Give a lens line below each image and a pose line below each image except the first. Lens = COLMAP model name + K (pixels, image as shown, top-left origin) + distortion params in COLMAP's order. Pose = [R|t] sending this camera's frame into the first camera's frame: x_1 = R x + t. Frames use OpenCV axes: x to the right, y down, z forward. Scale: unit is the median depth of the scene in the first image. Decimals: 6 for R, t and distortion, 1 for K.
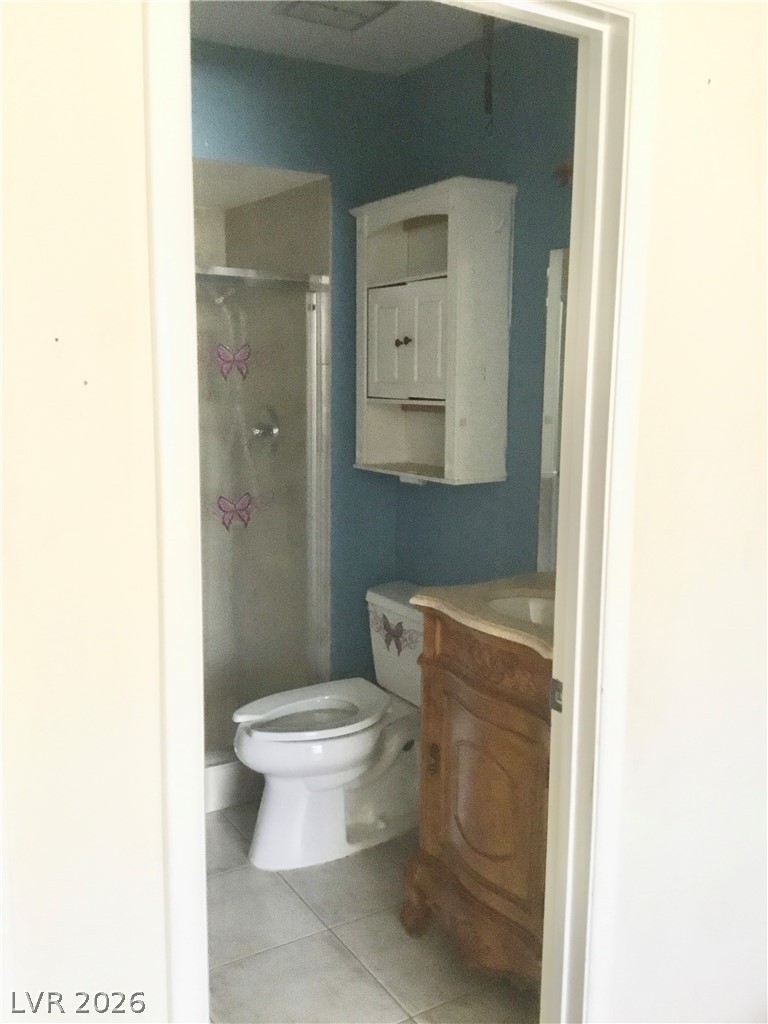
lens RADIAL K [[927.6, 0, 384.7], [0, 927.6, 504.3], [0, 0, 1]] dist [0.121071, -0.256880]
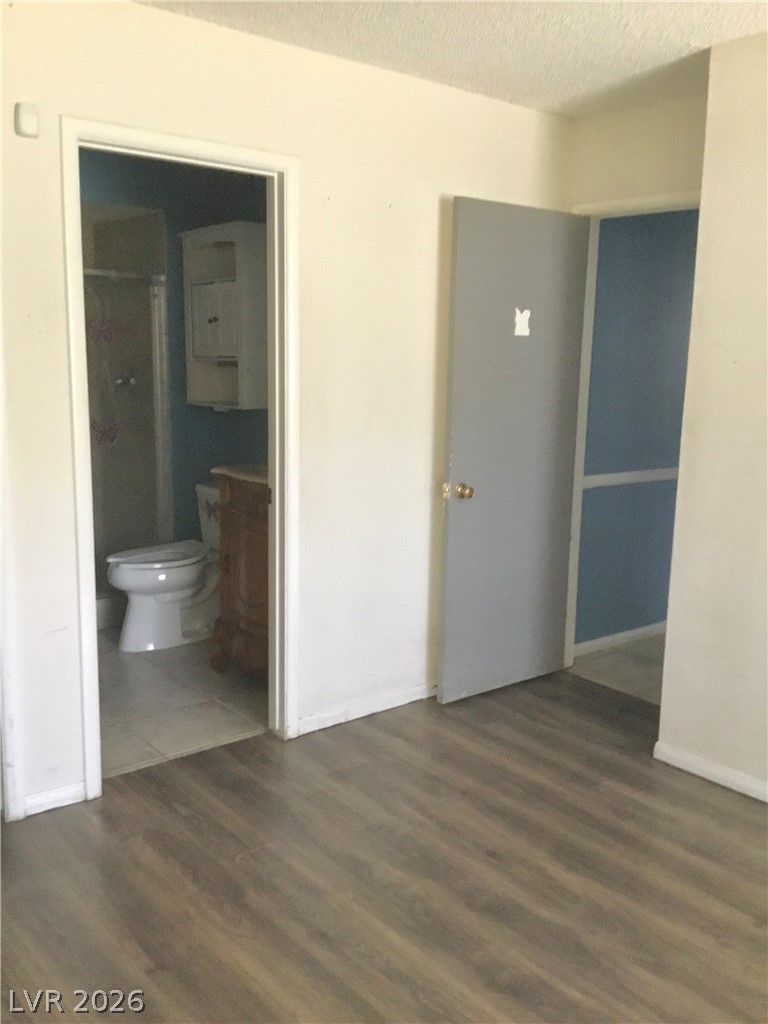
lens RADIAL K [[927.6, 0, 384.7], [0, 927.6, 504.3], [0, 0, 1]] dist [0.121071, -0.256880]
pose [[0.991579, -0.015425, 0.128578, 0.097019], [0.012489, 0.999643, 0.023605, 0.099873], [-0.128896, -0.021800, 0.991418, -0.591655]]
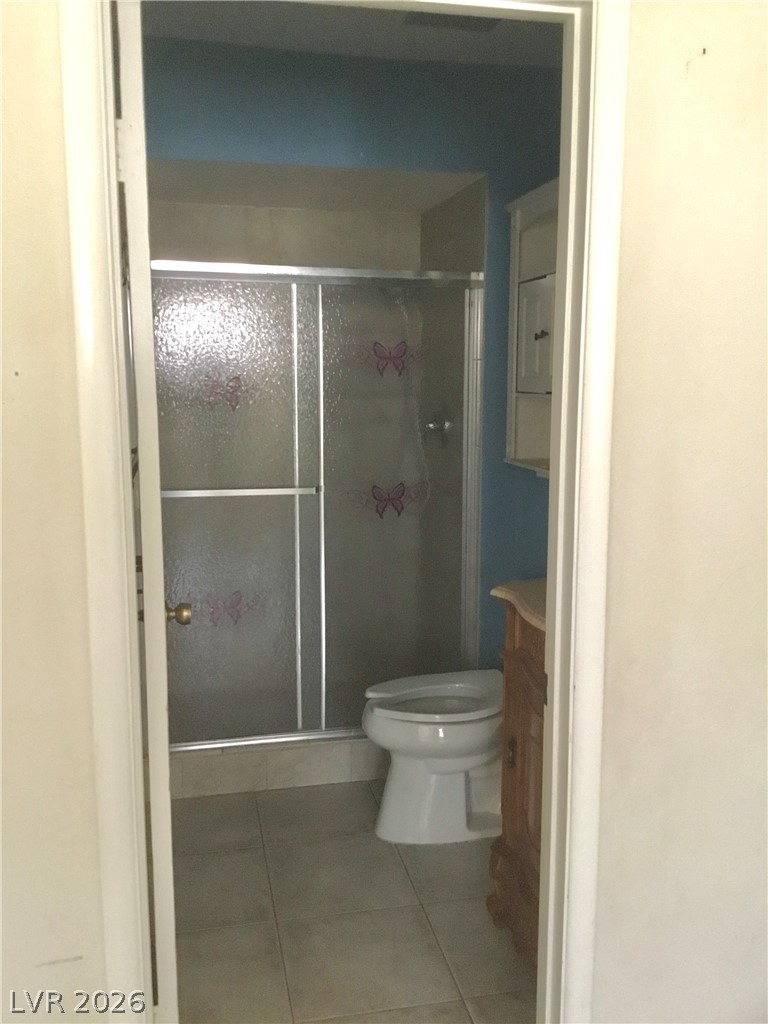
lens RADIAL K [[927.6, 0, 384.7], [0, 927.6, 504.3], [0, 0, 1]] dist [0.121071, -0.256880]
pose [[0.942833, 0.040004, -0.330857, 0.194204], [-0.039445, 0.999186, 0.008407, 0.003544], [0.330924, 0.005124, 0.943643, 0.006294]]
